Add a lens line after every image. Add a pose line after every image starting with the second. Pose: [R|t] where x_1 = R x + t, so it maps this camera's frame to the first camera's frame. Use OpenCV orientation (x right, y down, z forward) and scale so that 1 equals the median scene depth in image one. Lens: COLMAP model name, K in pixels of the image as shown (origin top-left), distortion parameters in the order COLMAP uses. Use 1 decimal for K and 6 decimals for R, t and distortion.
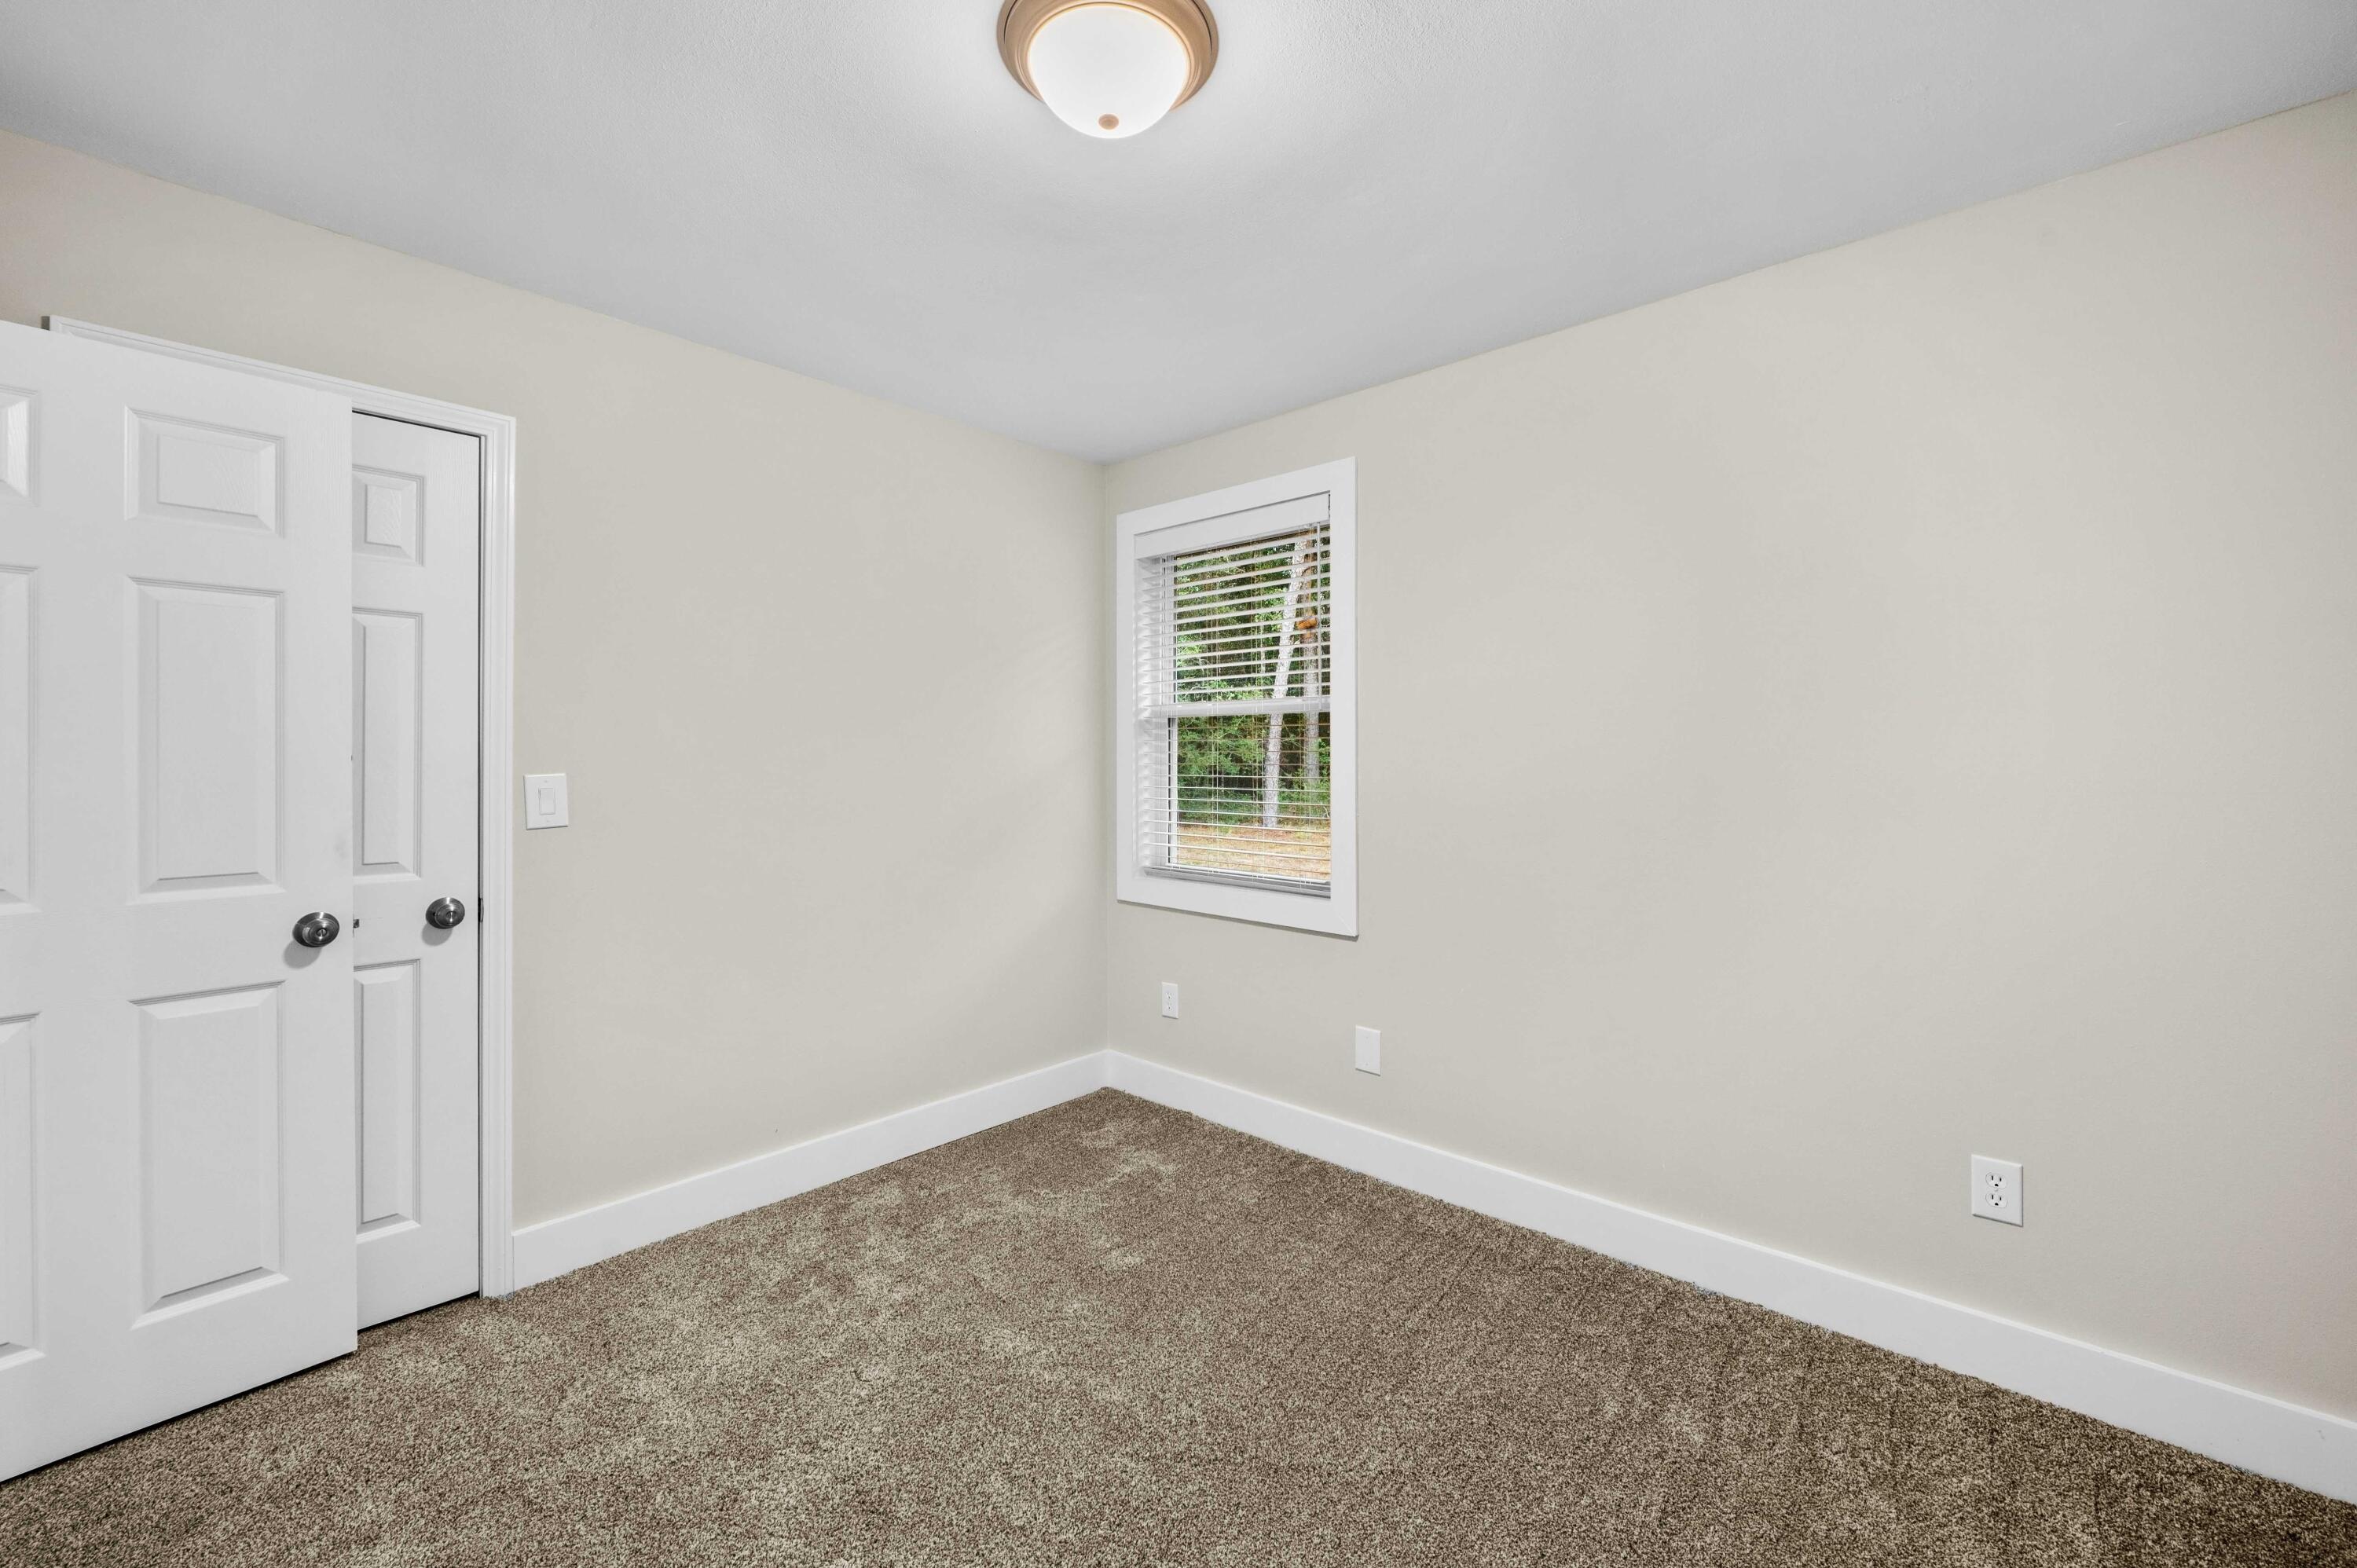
lens RADIAL K [[968.6, 0, 1175.7], [0, 968.6, 754.1], [0, 0, 1]] dist [-0.000118, -0.000084]
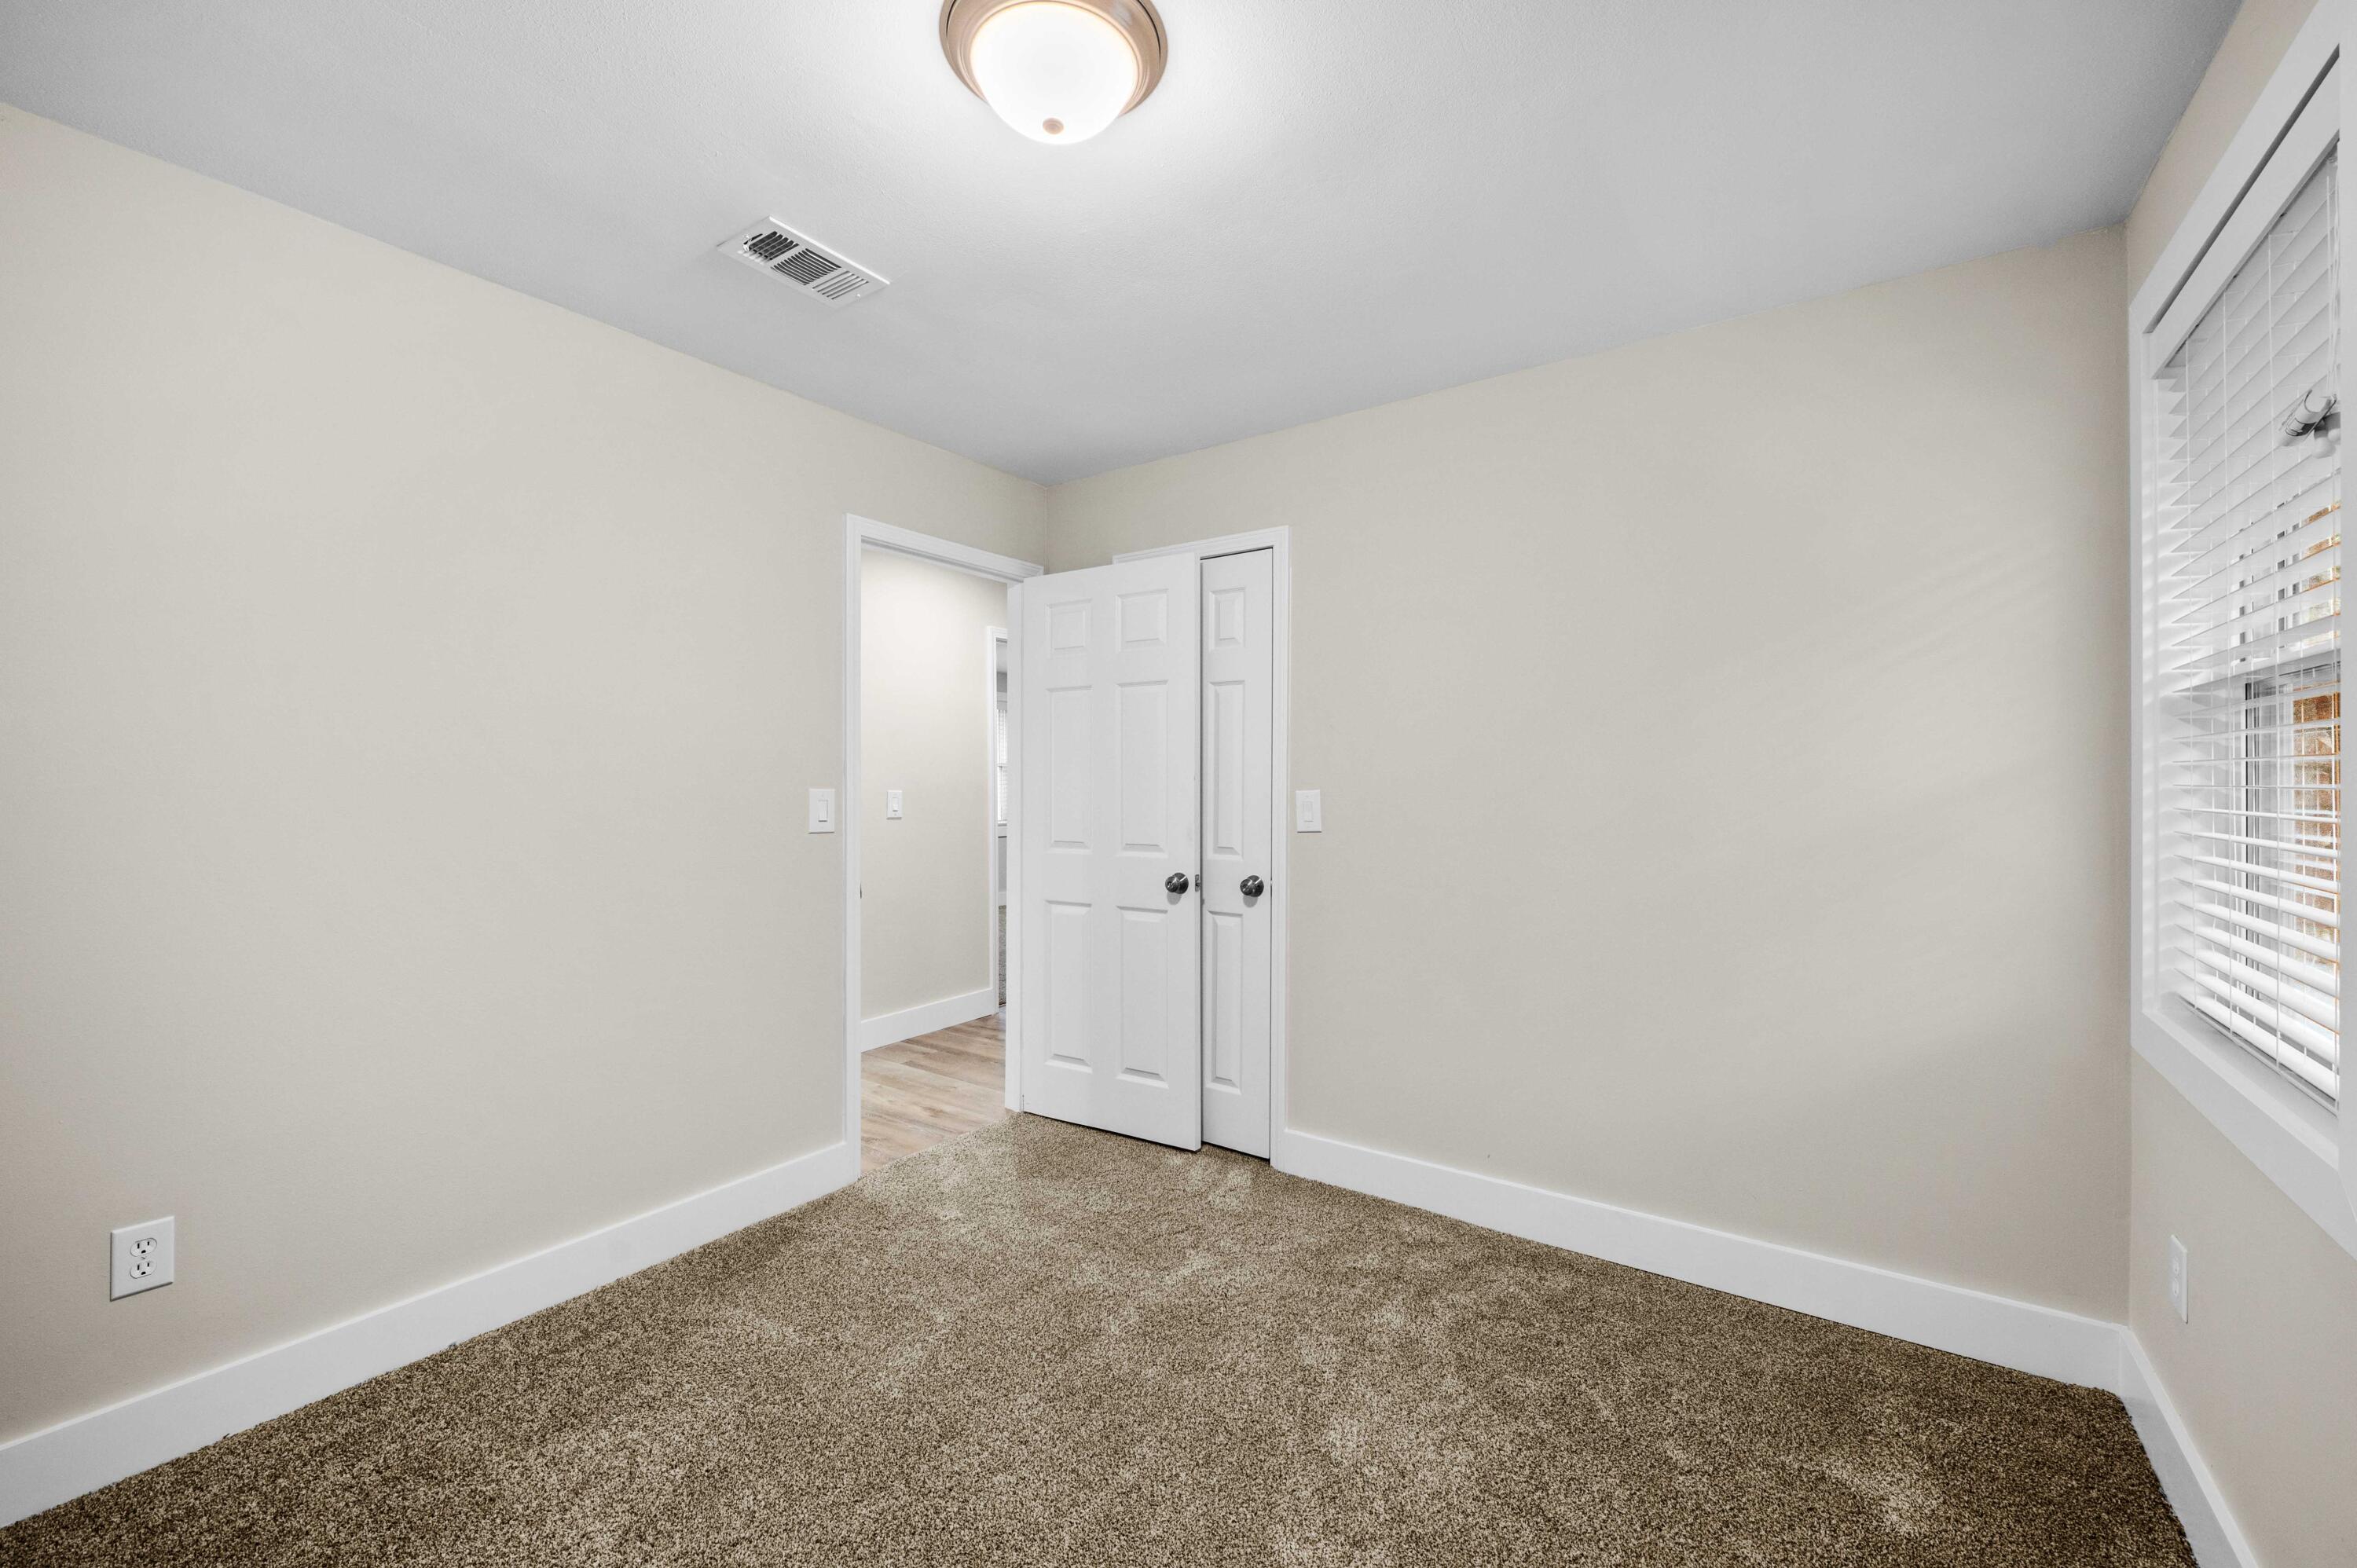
lens RADIAL K [[945.0, 0, 1178.5], [0, 945.0, 784.0], [0, 0, 1]] dist [-0.007004, -0.000093]
pose [[0.115051, -0.003310, -0.993354, 0.585997], [0.006582, 0.999975, -0.002569, 0.013537], [0.993338, -0.006242, 0.115070, 0.674719]]
